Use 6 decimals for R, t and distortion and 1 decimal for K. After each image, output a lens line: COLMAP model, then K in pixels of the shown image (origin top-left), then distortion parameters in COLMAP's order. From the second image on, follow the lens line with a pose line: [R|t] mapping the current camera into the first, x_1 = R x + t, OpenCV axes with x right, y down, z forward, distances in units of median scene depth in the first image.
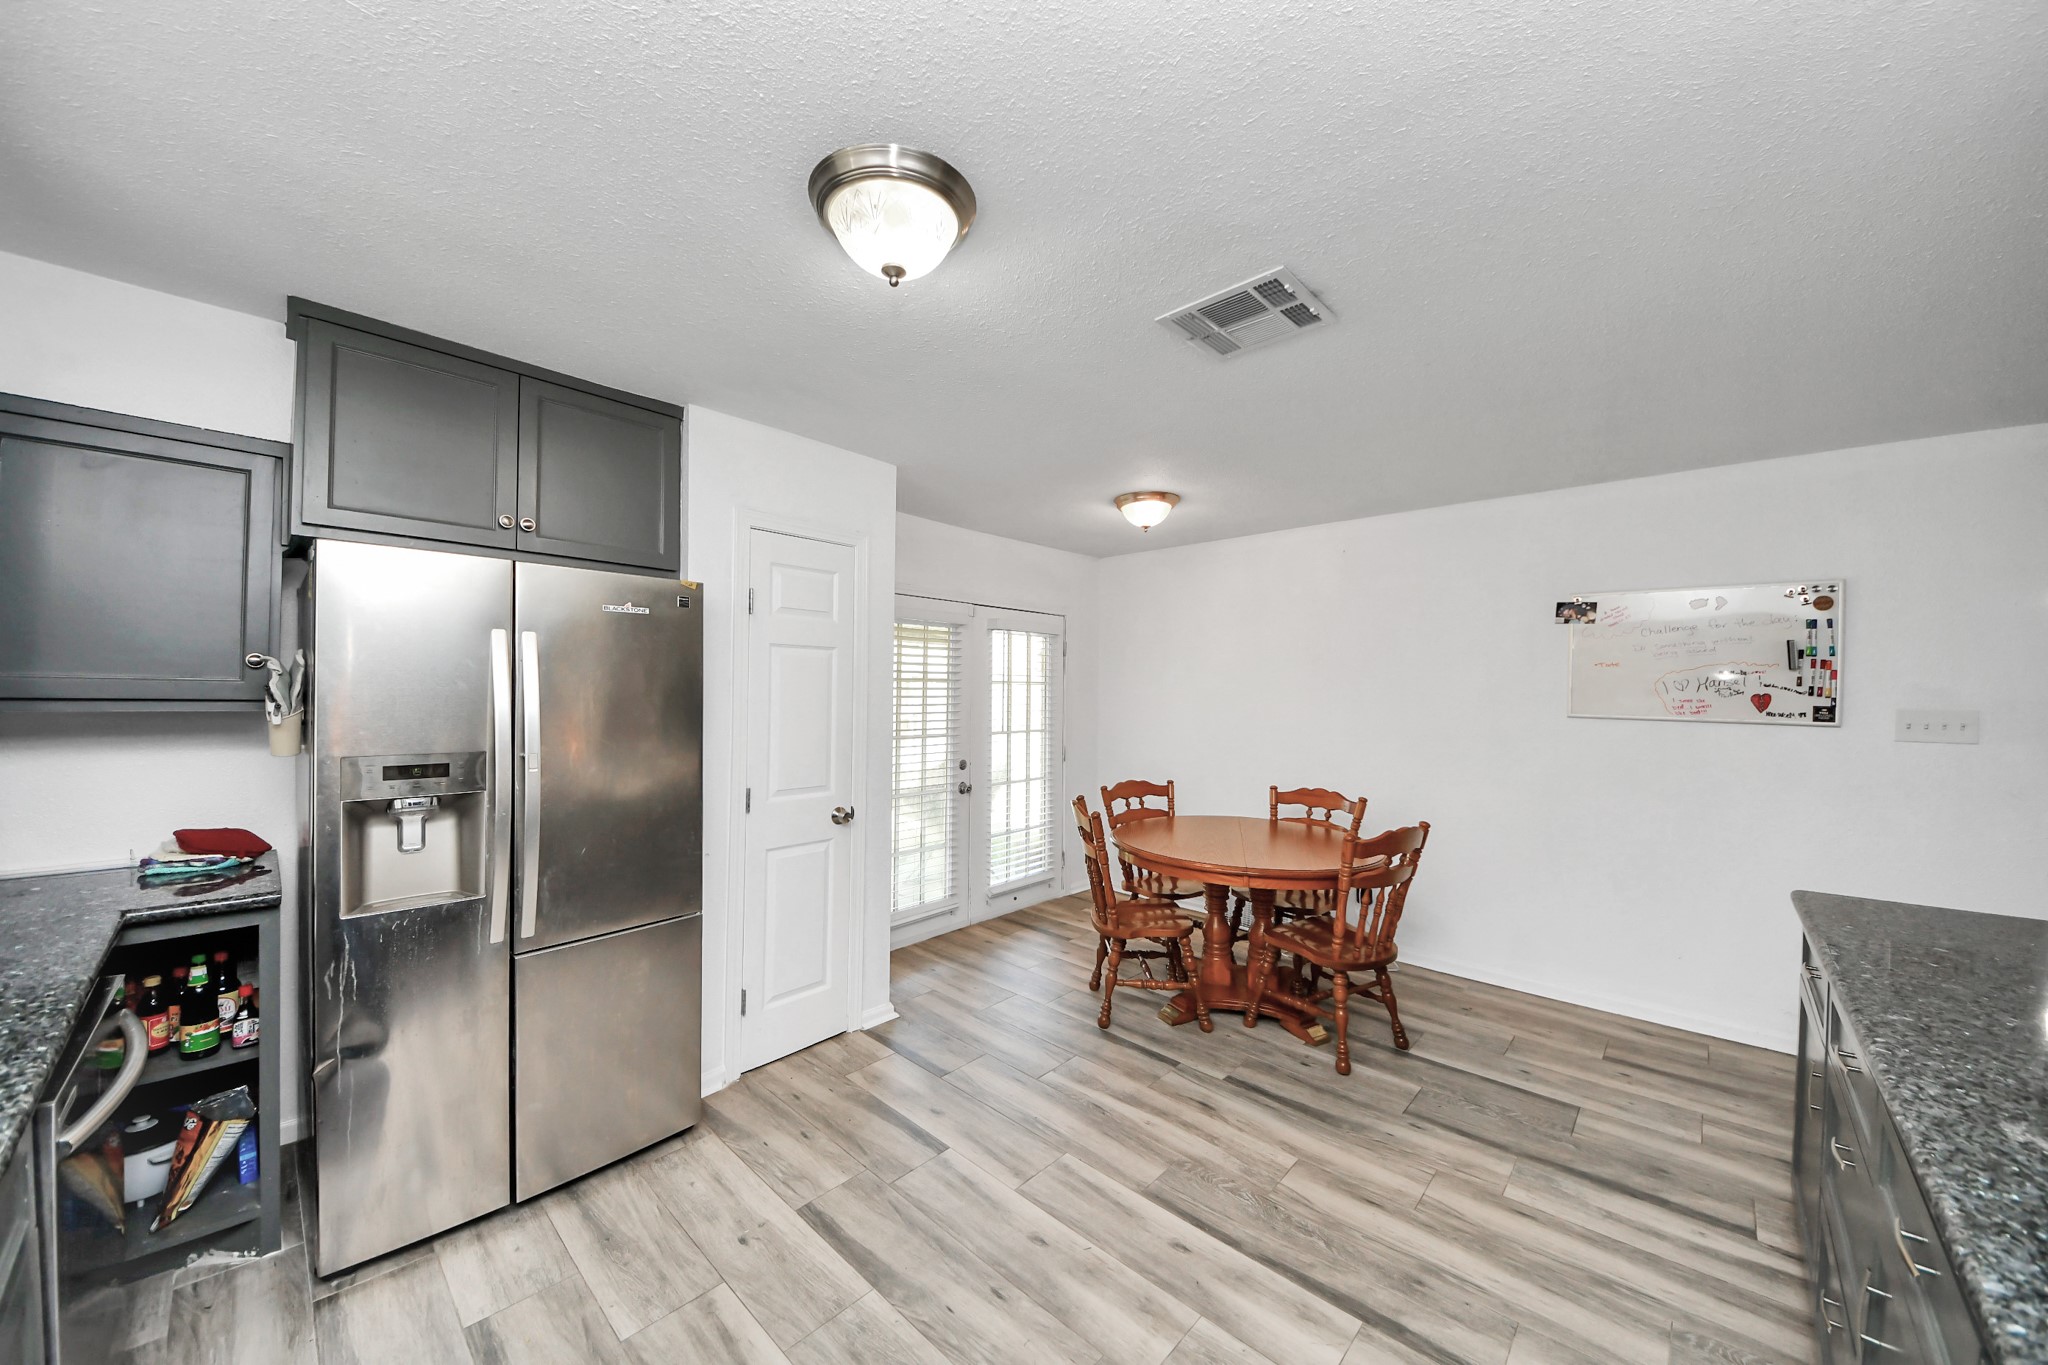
lens RADIAL K [[731.4, 0, 1013.9], [0, 731.4, 681.8], [0, 0, 1]] dist [0.009991, -0.010589]
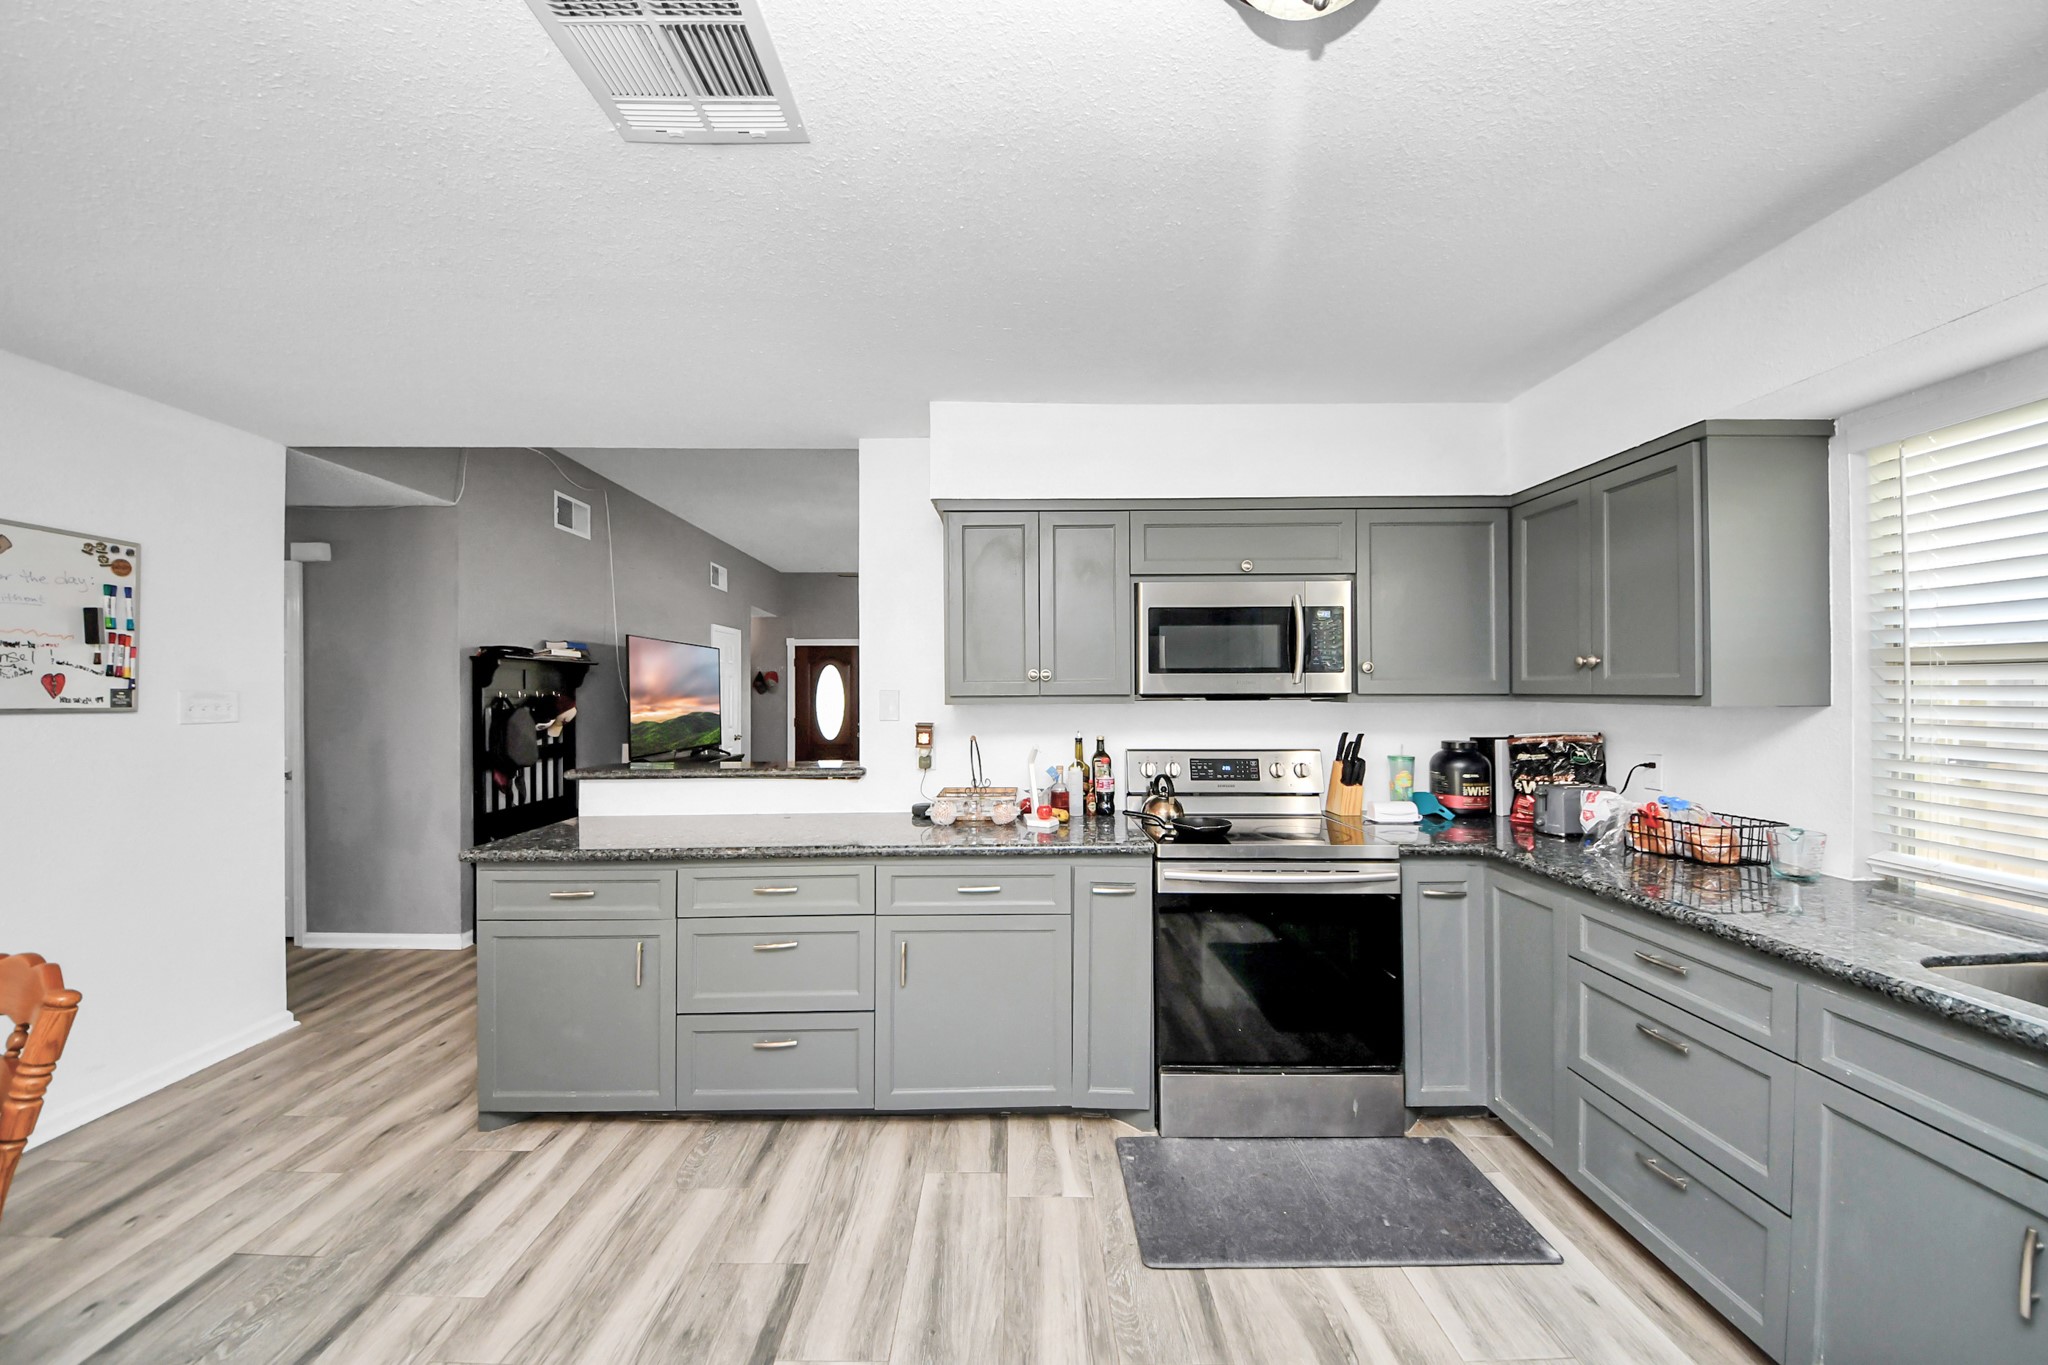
lens RADIAL K [[750.7, 0, 1018.5], [0, 750.7, 695.9], [0, 0, 1]] dist [0.000262, -0.008192]
pose [[-0.684698, -0.016294, 0.728645, -0.270395], [-0.011931, 0.999867, 0.011148, 0.023296], [-0.728729, -0.001061, -0.684801, 0.972959]]
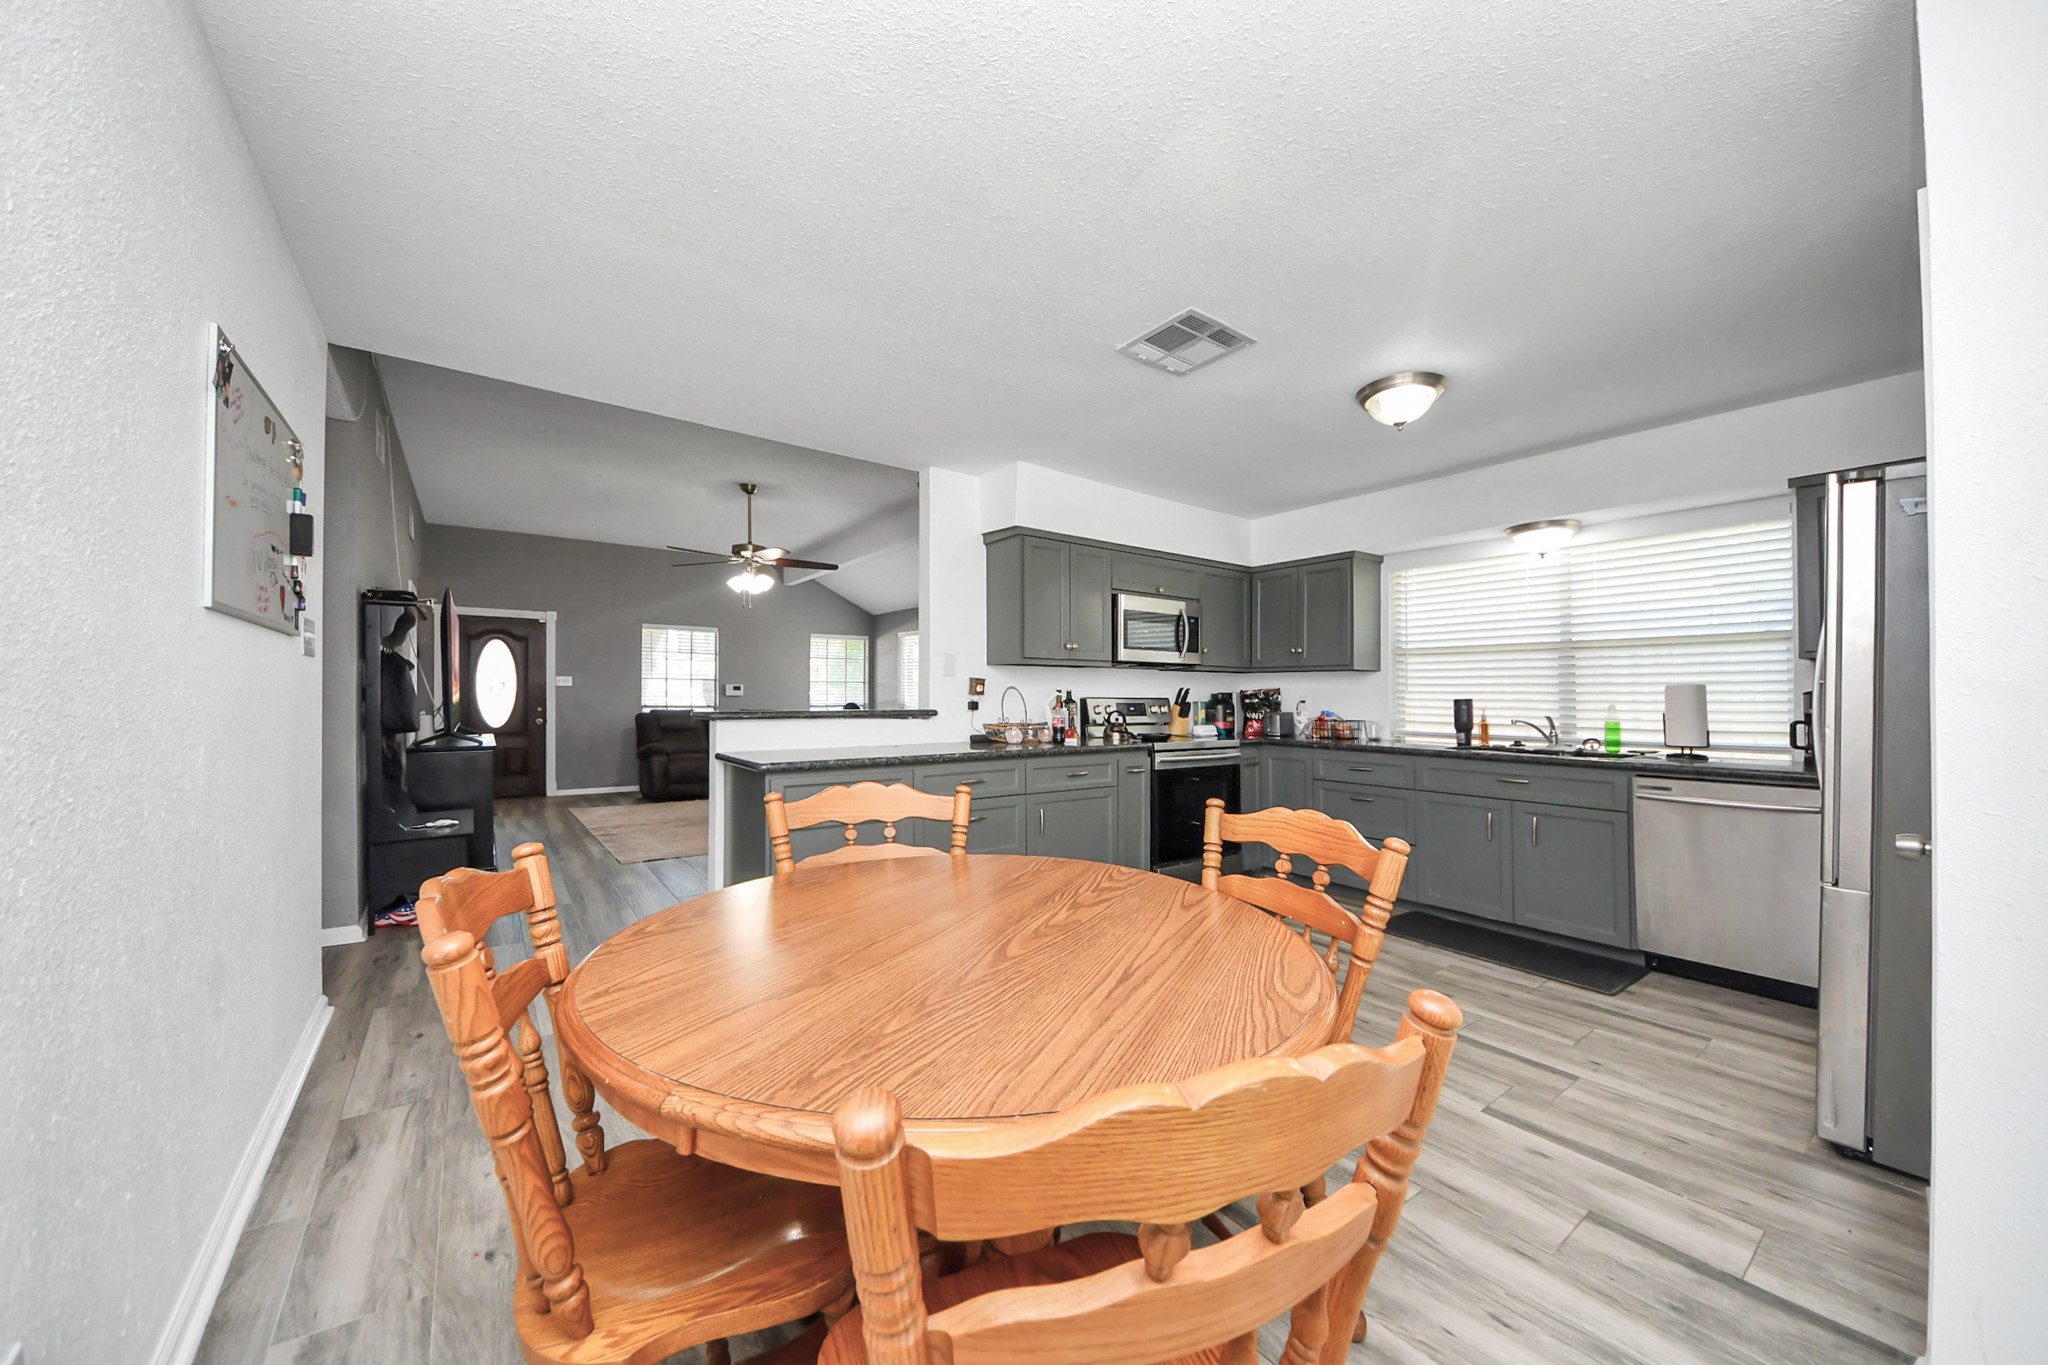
lens RADIAL K [[750.7, 0, 1018.5], [0, 750.7, 695.9], [0, 0, 1]] dist [0.000262, -0.008192]
pose [[-0.985129, -0.023332, 0.170227, 0.317881], [-0.024276, 0.999699, -0.003462, 0.126989], [-0.170095, -0.007543, -0.985399, 1.924223]]
